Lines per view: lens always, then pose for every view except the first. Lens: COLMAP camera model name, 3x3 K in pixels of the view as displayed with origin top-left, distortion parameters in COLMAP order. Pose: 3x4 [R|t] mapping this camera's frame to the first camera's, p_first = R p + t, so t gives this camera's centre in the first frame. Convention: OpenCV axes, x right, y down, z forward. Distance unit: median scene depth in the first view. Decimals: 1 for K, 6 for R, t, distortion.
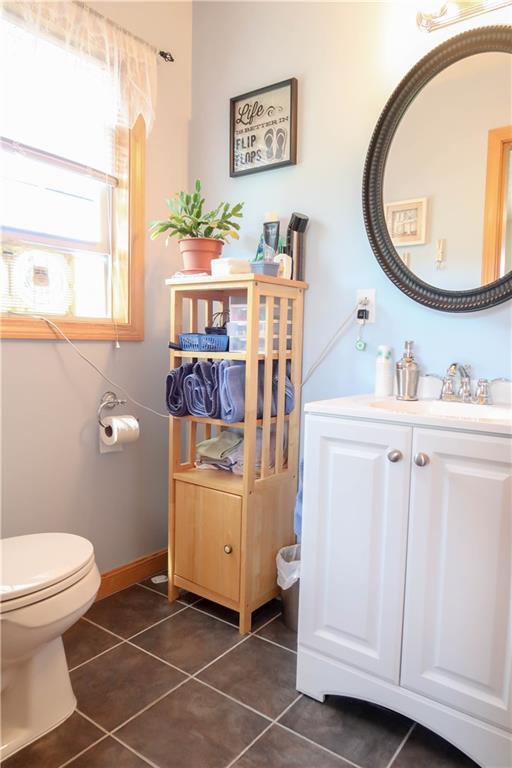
lens RADIAL K [[542.2, 0, 255.1], [0, 542.2, 383.9], [0, 0, 1]] dist [-0.001626, 0.000917]
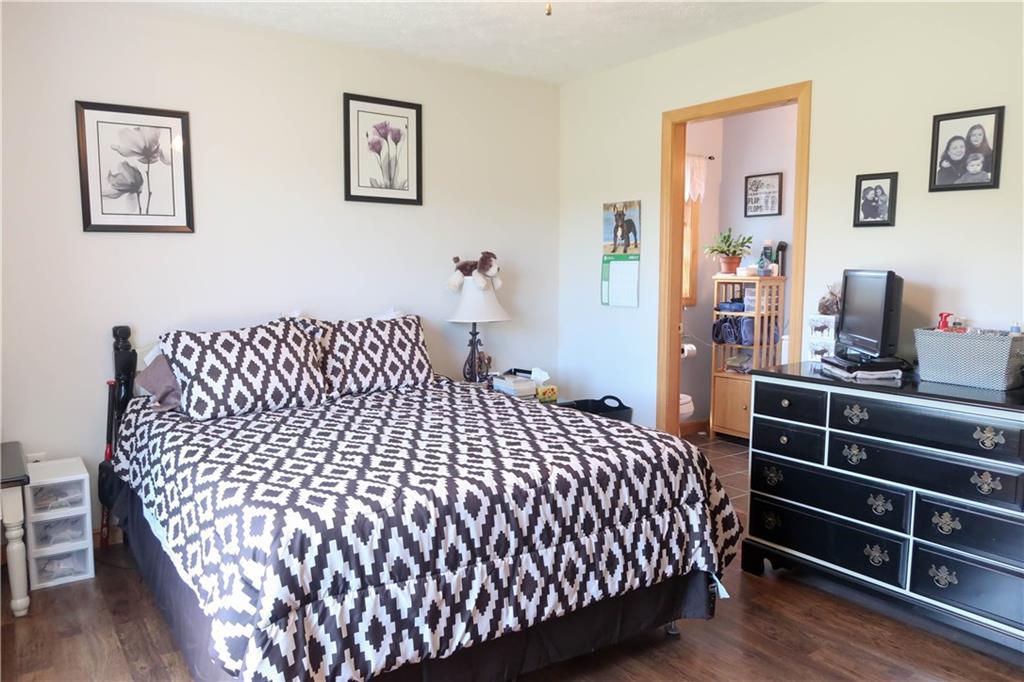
lens RADIAL K [[723.0, 0, 516.7], [0, 723.0, 338.9], [0, 0, 1]] dist [-0.001626, 0.000917]
pose [[0.958254, 0.008098, -0.285803, -0.091647], [-0.004698, 0.999910, 0.012579, 0.010982], [0.285879, -0.010712, 0.958206, -1.796860]]
